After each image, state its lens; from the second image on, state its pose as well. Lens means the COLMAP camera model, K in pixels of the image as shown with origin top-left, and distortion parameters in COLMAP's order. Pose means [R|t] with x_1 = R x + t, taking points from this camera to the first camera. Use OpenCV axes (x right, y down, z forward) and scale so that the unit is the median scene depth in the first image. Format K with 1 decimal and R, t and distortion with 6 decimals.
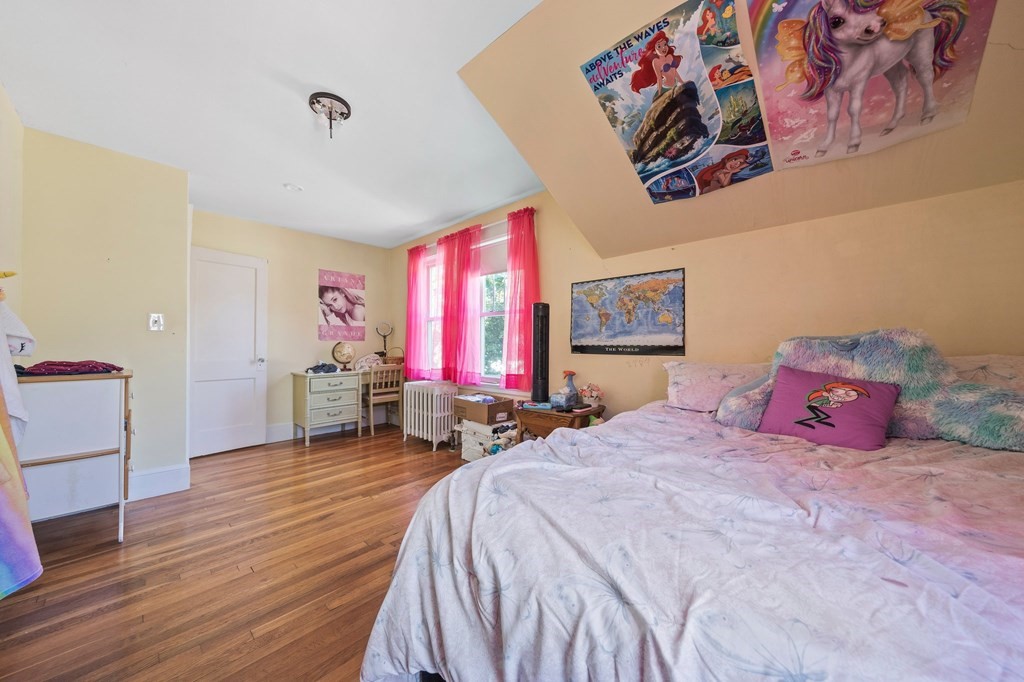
lens RADIAL K [[359.1, 0, 508.4], [0, 359.1, 346.4], [0, 0, 1]] dist [-0.002982, -0.000138]
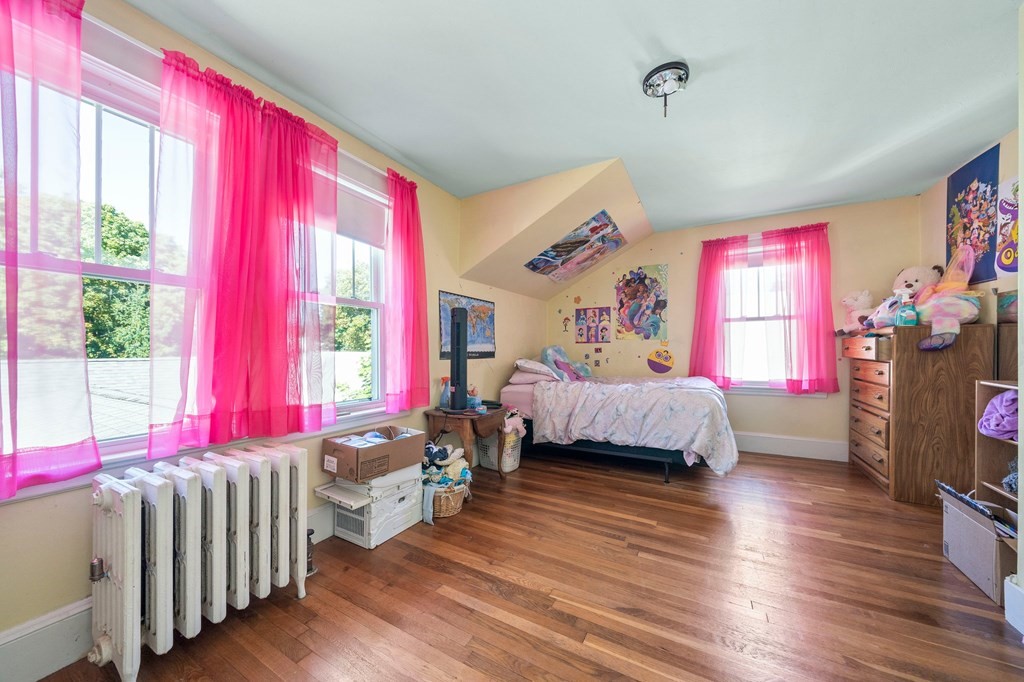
lens RADIAL K [[359.1, 0, 507.3], [0, 359.1, 346.0], [0, 0, 1]] dist [-0.002982, -0.000138]
pose [[-0.235567, 0.013556, 0.971764, -0.960840], [0.002447, 0.999908, -0.013355, -0.005434], [-0.971855, -0.000768, -0.235578, 1.196729]]
